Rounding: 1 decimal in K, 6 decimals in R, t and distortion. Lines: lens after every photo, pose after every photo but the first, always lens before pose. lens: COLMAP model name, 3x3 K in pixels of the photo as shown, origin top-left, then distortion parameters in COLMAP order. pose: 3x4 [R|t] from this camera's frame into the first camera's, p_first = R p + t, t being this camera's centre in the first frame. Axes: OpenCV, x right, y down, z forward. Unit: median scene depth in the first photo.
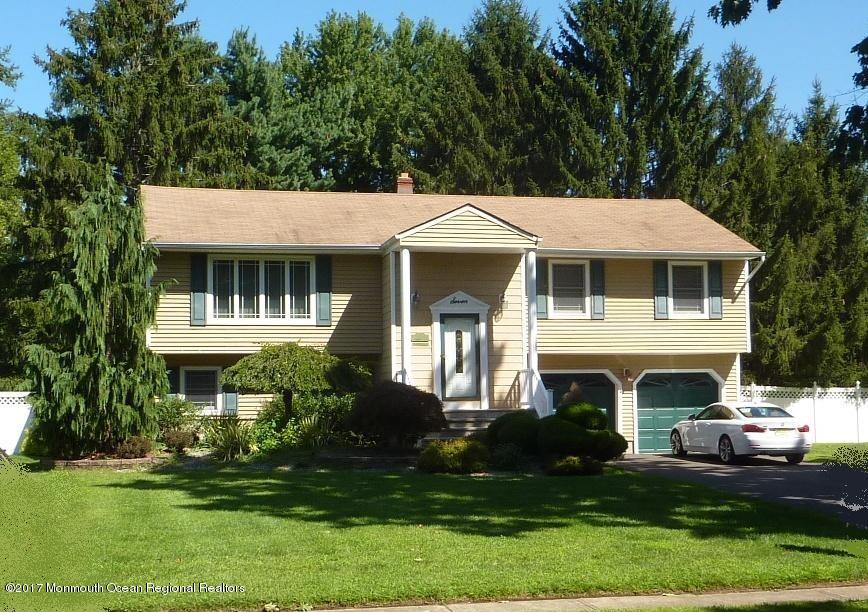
lens RADIAL K [[1147.6, 0, 435.4], [0, 1147.6, 304.6], [0, 0, 1]] dist [0.044172, 0.000000]
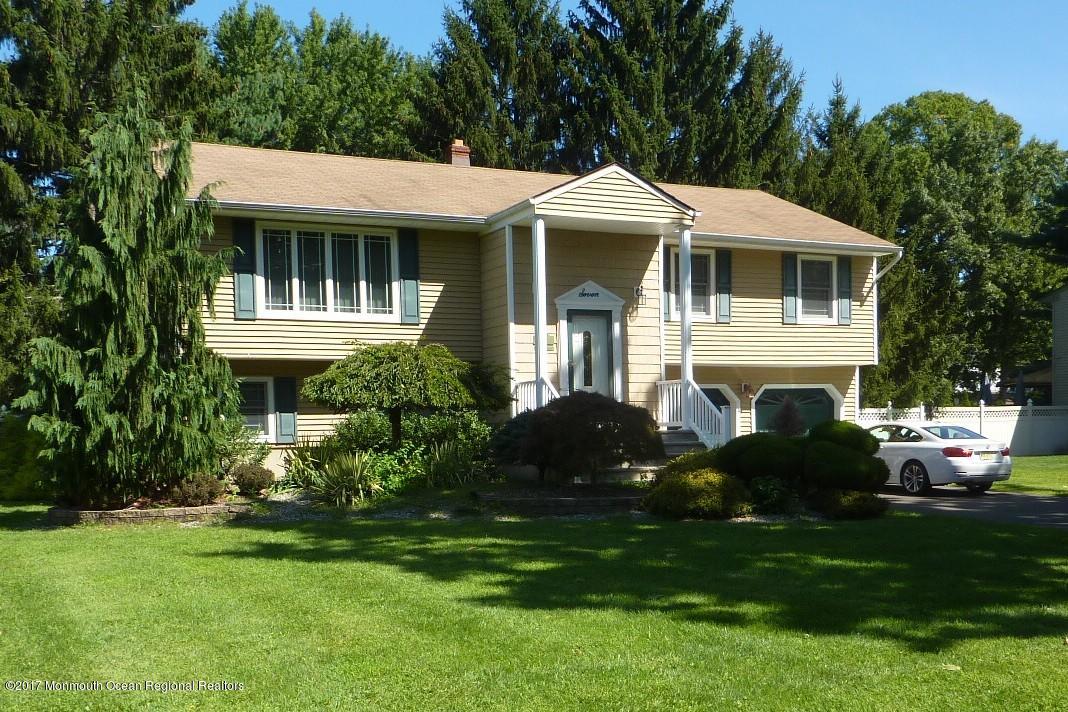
lens RADIAL K [[1086.0, 0, 503.6], [0, 1086.0, 441.4], [0, 0, 1]] dist [-0.015167, 0.000000]
pose [[0.978582, -0.009425, 0.205641, -0.185264], [-0.009900, 0.995641, 0.092744, 0.028872], [-0.205618, -0.092793, 0.974223, 0.287537]]
